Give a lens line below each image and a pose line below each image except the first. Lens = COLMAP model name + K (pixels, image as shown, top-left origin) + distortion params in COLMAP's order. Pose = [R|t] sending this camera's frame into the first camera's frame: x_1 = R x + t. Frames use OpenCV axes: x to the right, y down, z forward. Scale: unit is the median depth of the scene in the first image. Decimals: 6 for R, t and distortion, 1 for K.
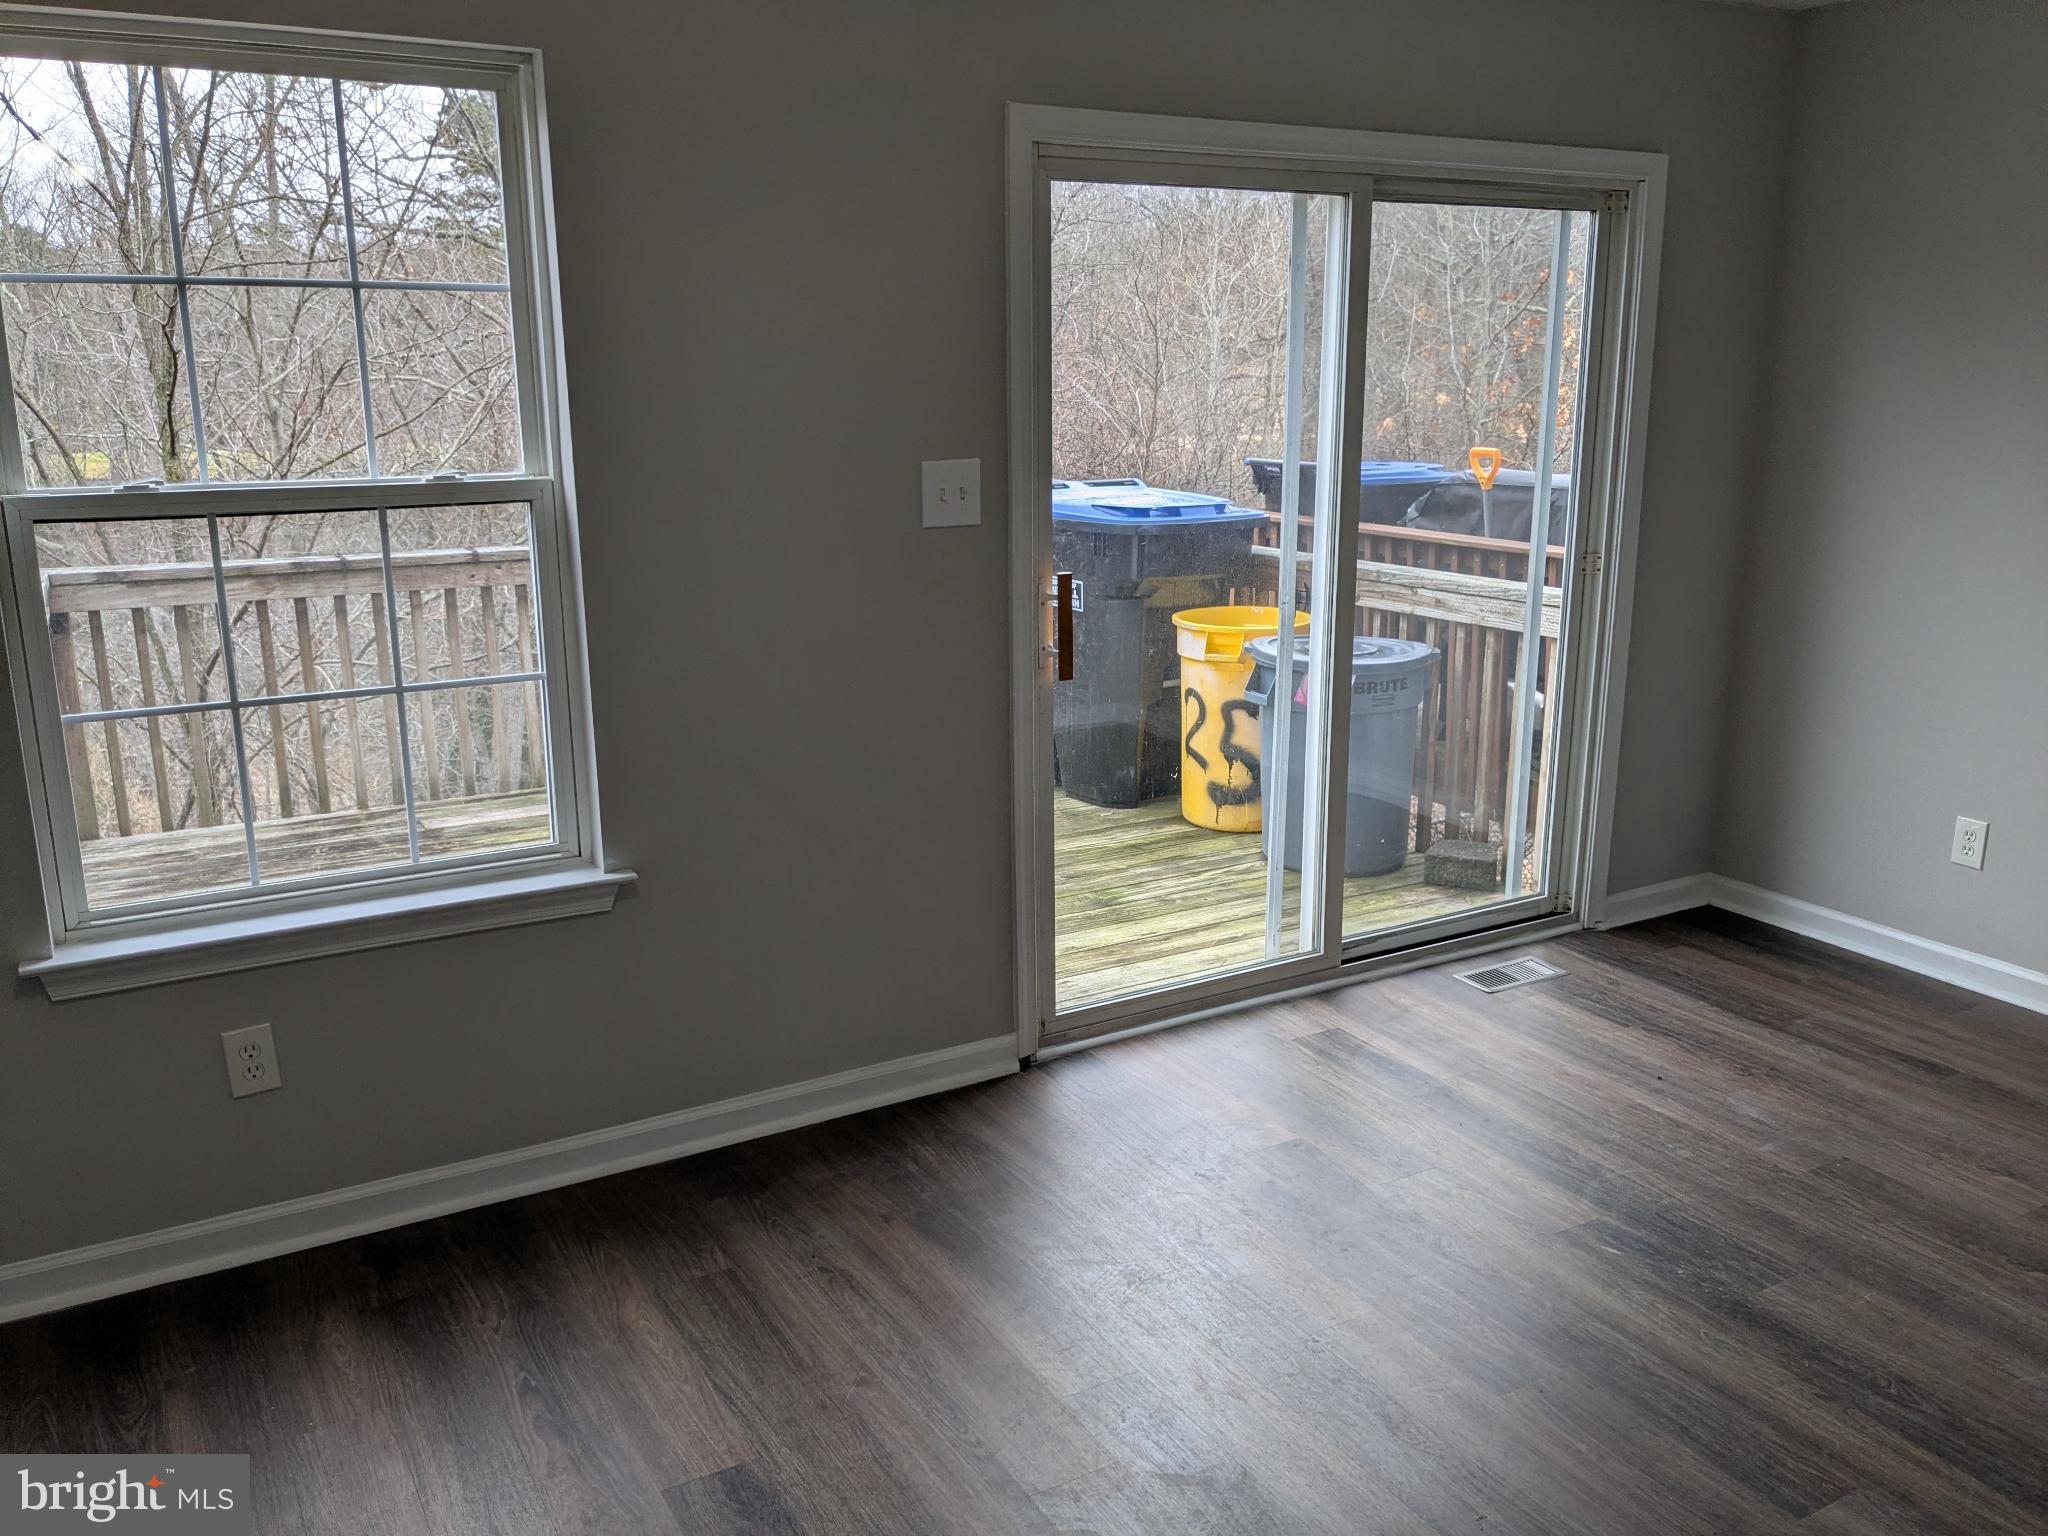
lens RADIAL K [[1619.2, 0, 1028.5], [0, 1619.2, 772.8], [0, 0, 1]] dist [0.005194, -0.003218]
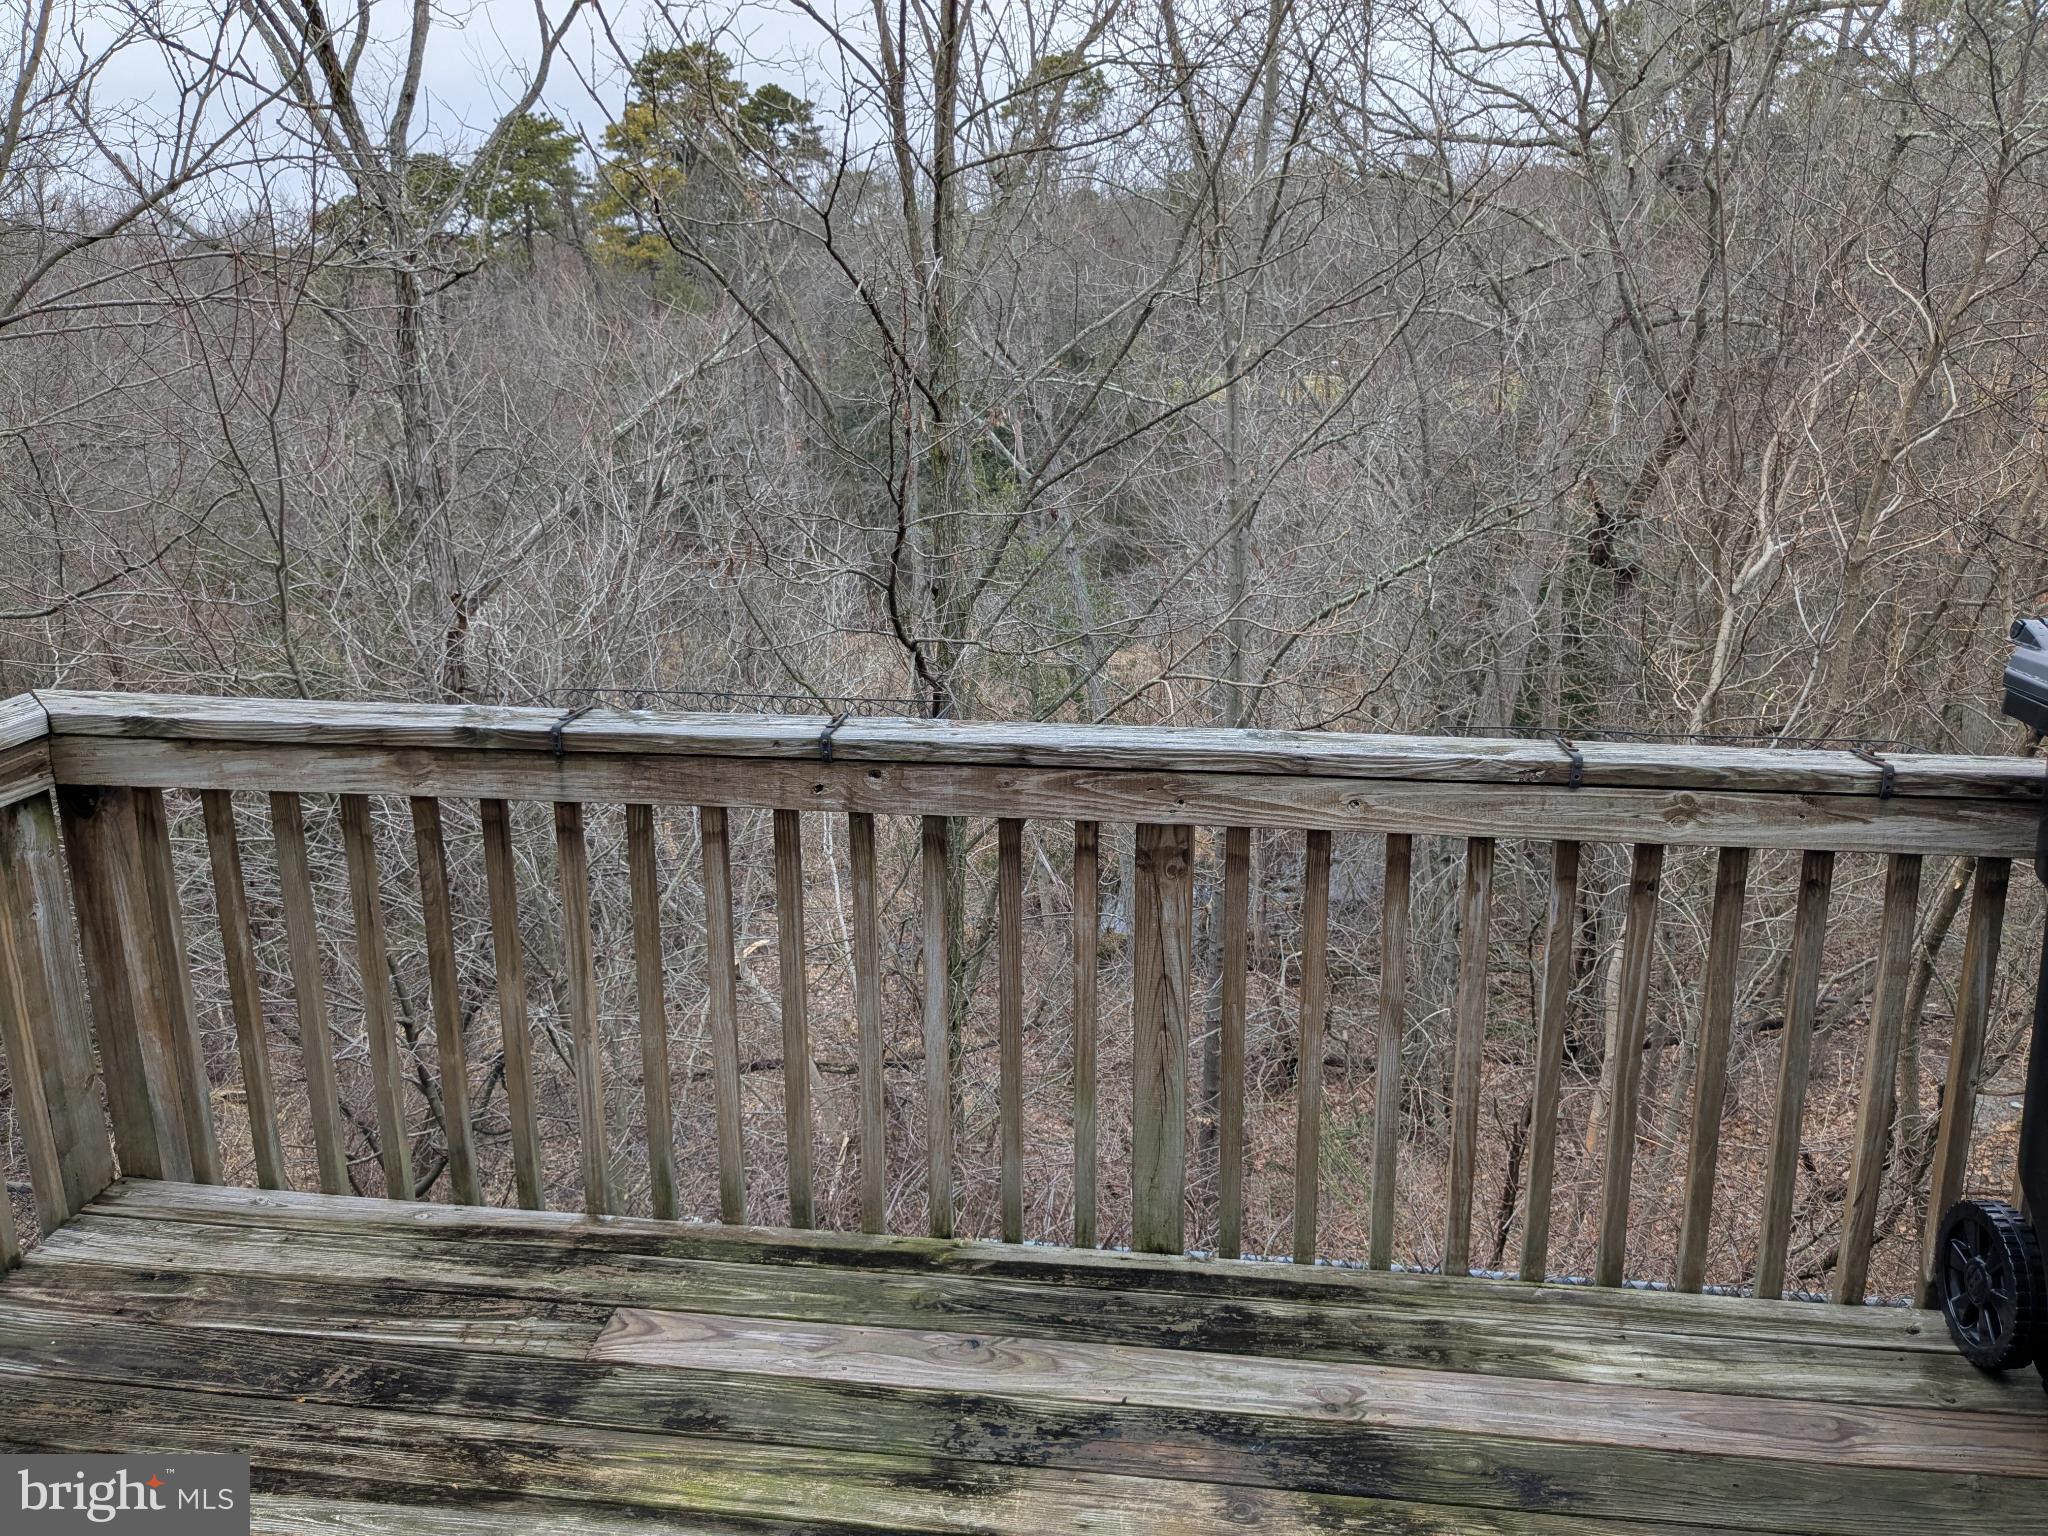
lens RADIAL K [[1619.2, 0, 1023.5], [0, 1619.2, 768.9], [0, 0, 1]] dist [0.005194, -0.003218]
pose [[0.801658, 0.159502, -0.576111, -0.044981], [-0.147471, 0.986727, 0.067980, -0.175543], [0.579308, 0.030463, 0.814540, 0.712016]]
